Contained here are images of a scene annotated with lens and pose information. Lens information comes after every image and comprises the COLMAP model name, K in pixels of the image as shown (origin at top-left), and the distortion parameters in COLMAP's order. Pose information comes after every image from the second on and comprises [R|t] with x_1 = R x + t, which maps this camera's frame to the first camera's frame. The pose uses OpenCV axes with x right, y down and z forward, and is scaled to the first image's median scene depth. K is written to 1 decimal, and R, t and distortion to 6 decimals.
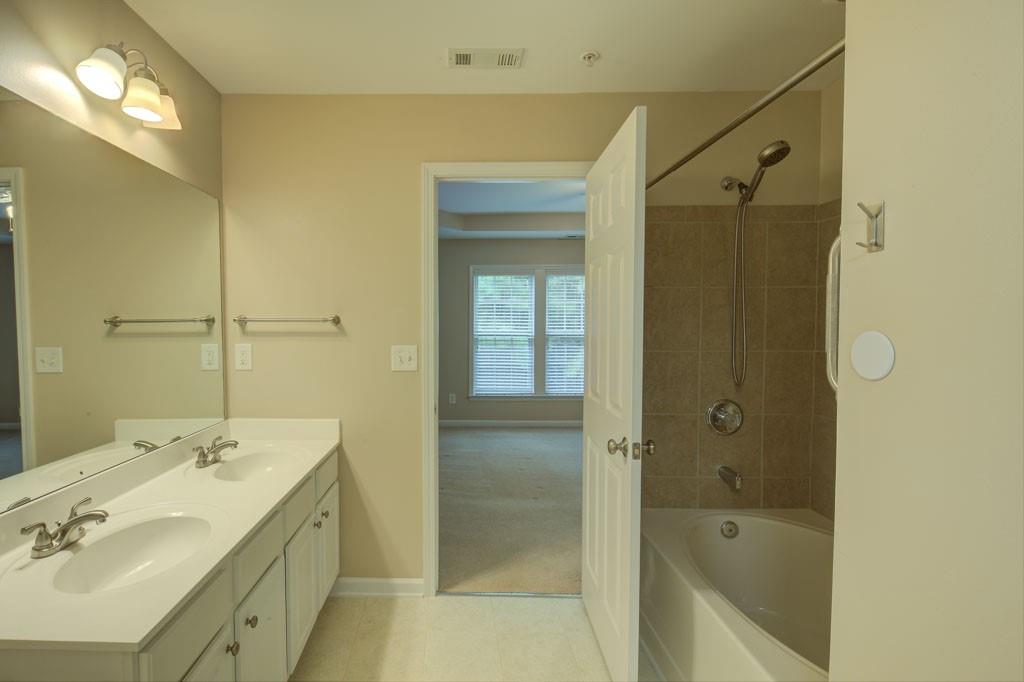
lens RADIAL K [[485.2, 0, 512.0], [0, 485.2, 341.0], [0, 0, 1]] dist [-0.000271, 0.034541]
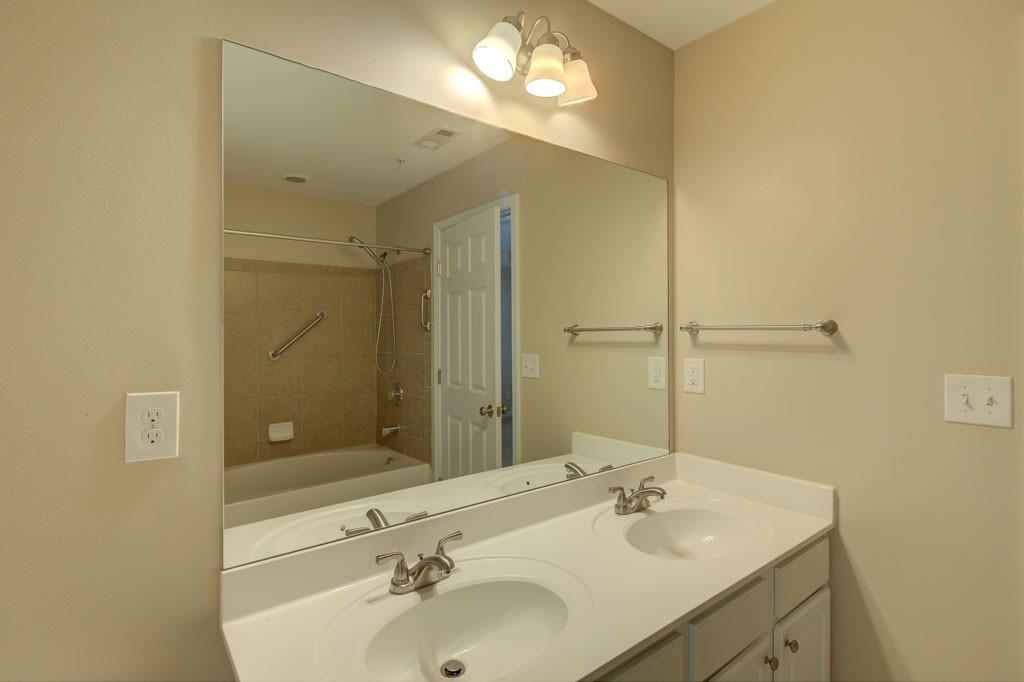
lens RADIAL K [[489.7, 0, 507.2], [0, 489.7, 326.1], [0, 0, 1]] dist [-0.010340, -0.000140]
pose [[0.516119, -0.008519, -0.856474, -0.043842], [-0.032797, 0.999021, -0.029701, -0.013817], [0.855889, 0.043418, 0.515334, 0.371380]]
